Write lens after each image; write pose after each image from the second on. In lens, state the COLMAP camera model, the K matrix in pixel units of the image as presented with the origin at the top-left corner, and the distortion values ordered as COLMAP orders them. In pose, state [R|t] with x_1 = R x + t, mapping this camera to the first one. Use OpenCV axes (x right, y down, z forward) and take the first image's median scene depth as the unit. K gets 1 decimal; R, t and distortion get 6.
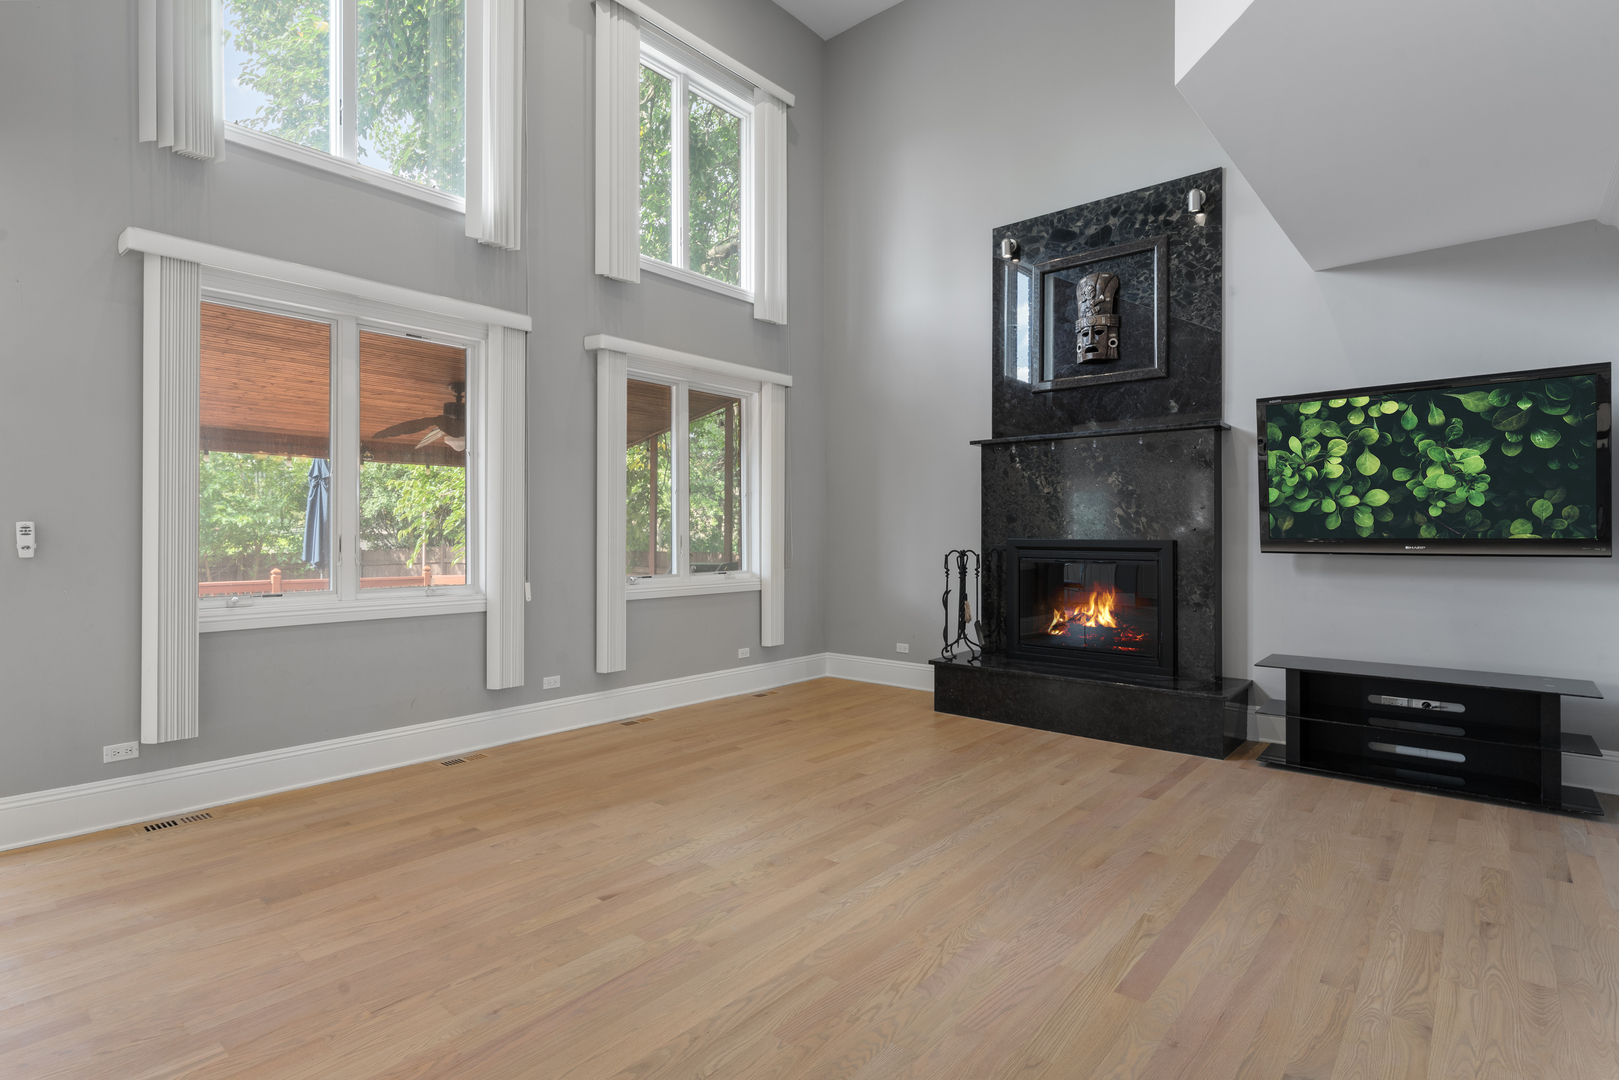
lens RADIAL K [[811.6, 0, 802.4], [0, 811.6, 535.2], [0, 0, 1]] dist [-0.005261, 0.000252]
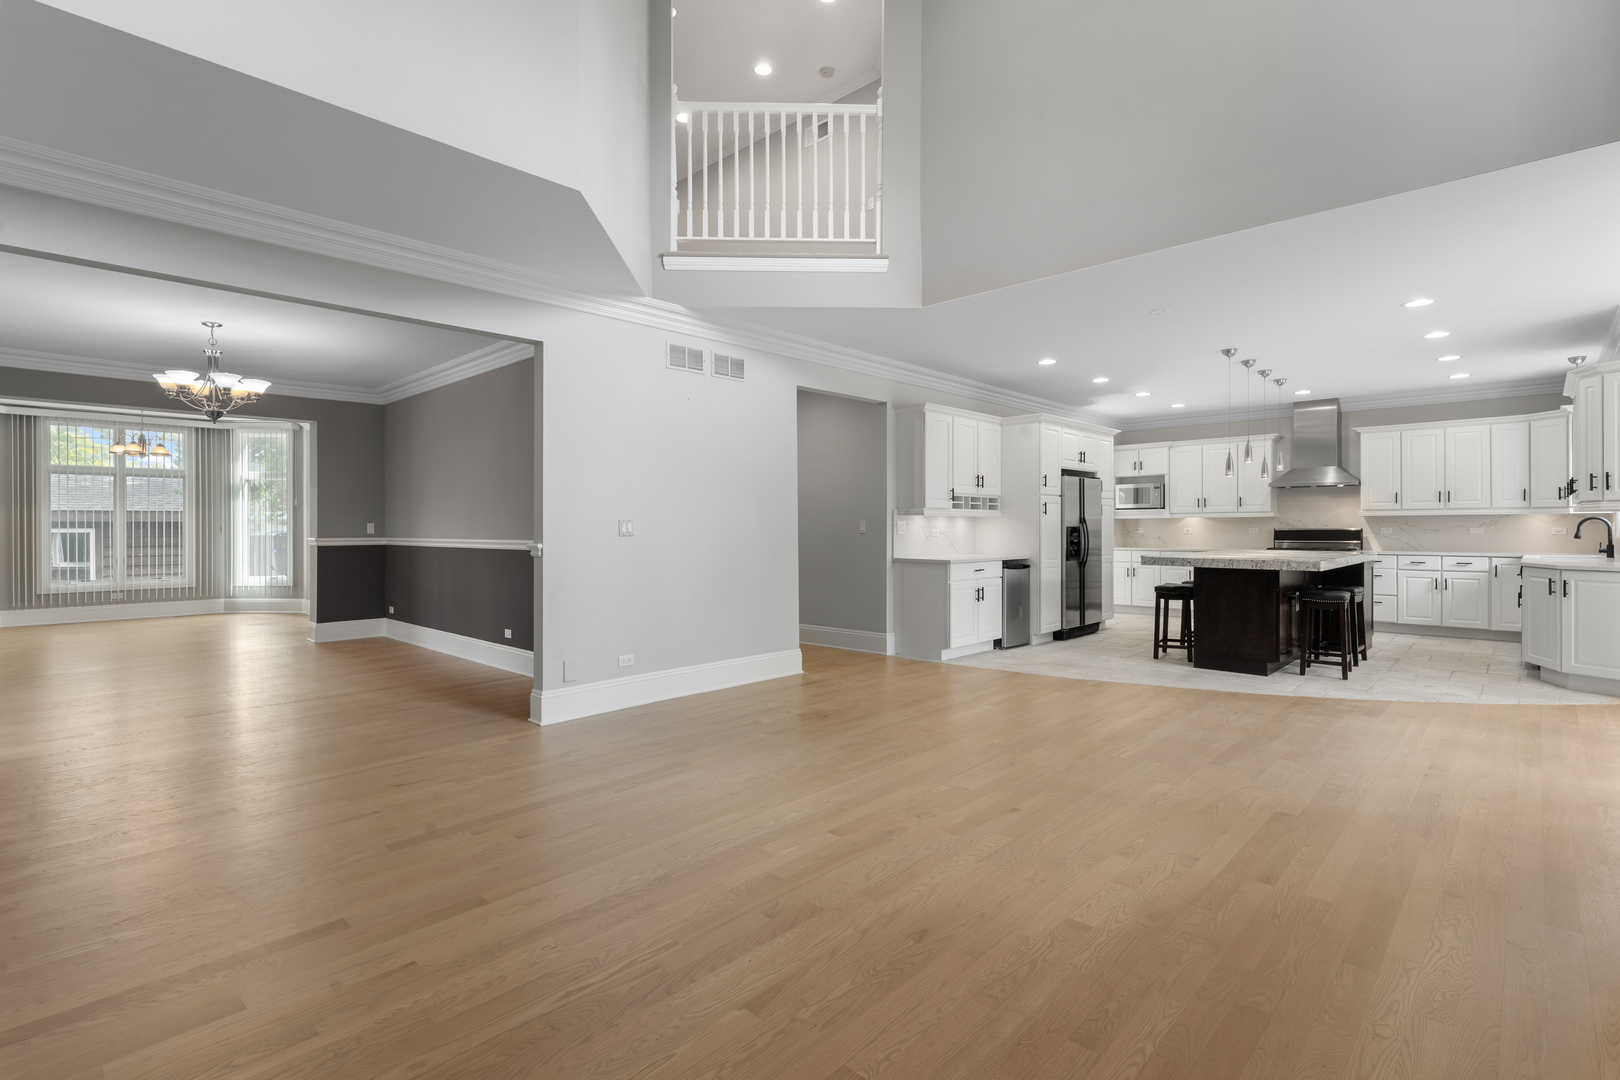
lens RADIAL K [[764.4, 0, 802.6], [0, 764.4, 525.8], [0, 0, 1]] dist [0.006580, 0.001575]
pose [[-0.998639, 0.001002, 0.052140, 0.053426], [0.000956, 0.999999, -0.000907, 0.007017], [-0.052141, -0.000856, -0.998639, 4.437013]]
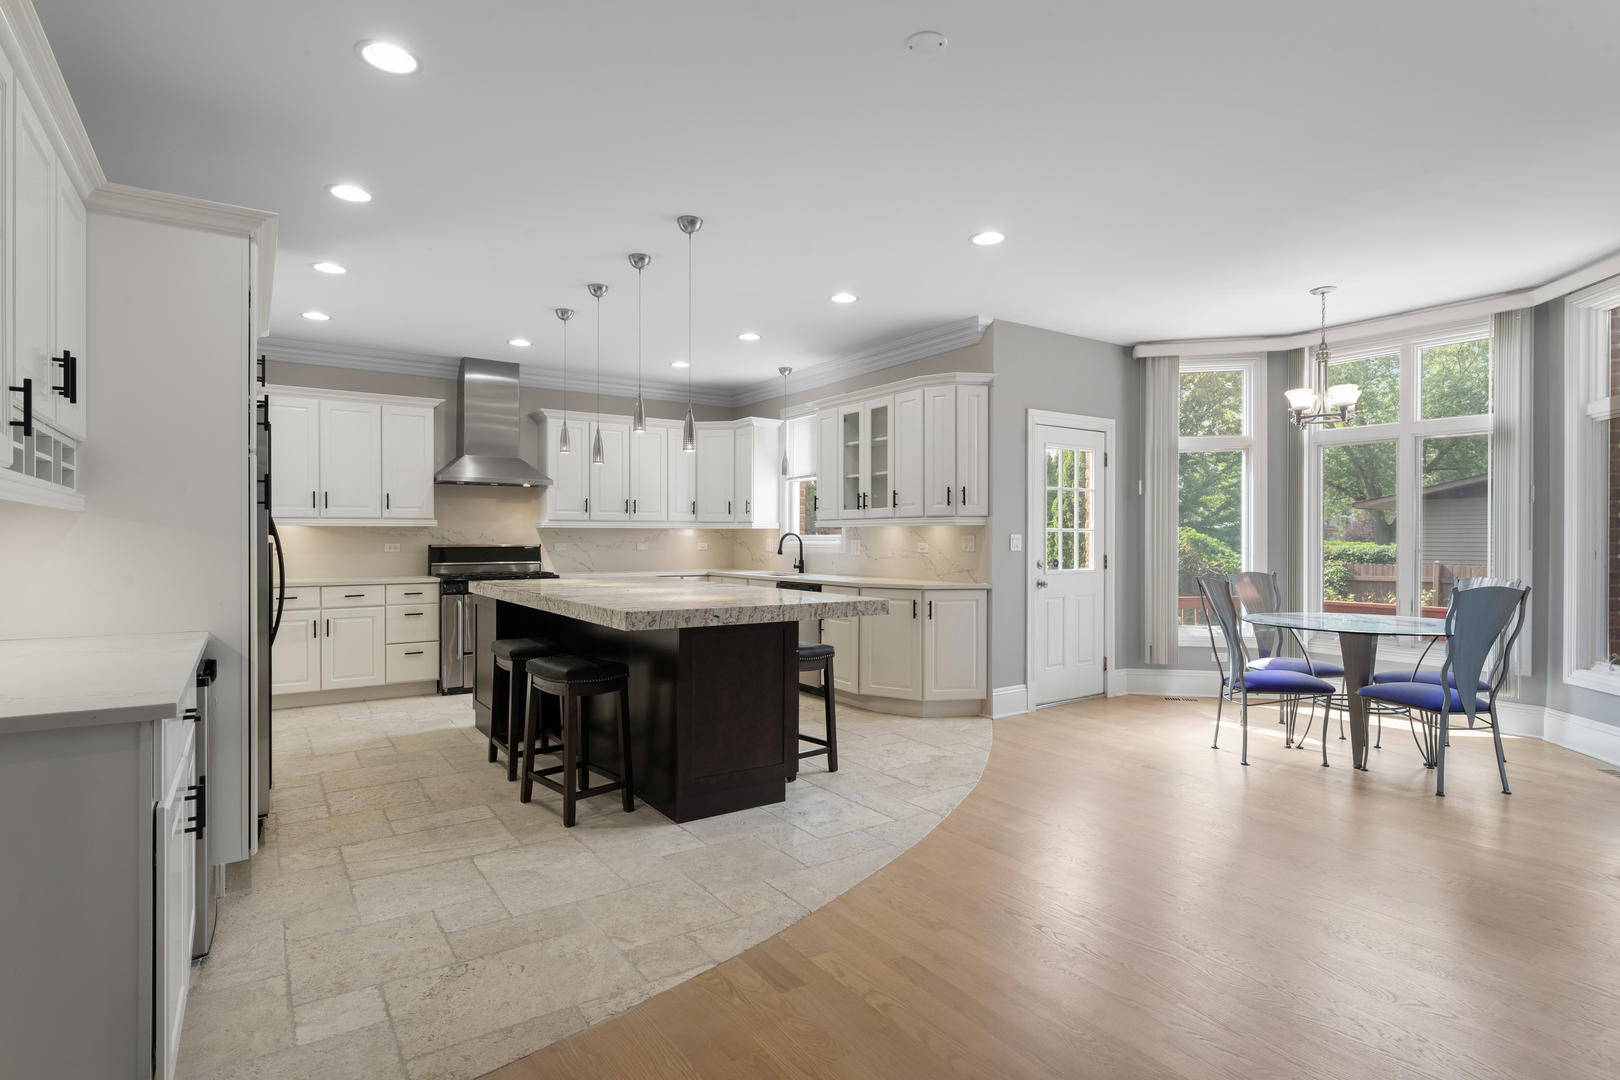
lens RADIAL K [[812.1, 0, 798.9], [0, 812.1, 541.7], [0, 0, 1]] dist [-0.005261, 0.000252]
pose [[-0.260851, 0.001593, -0.965378, 0.241820], [-0.001619, 0.999997, 0.002088, -0.003175], [0.965378, 0.002107, -0.260847, 0.350961]]
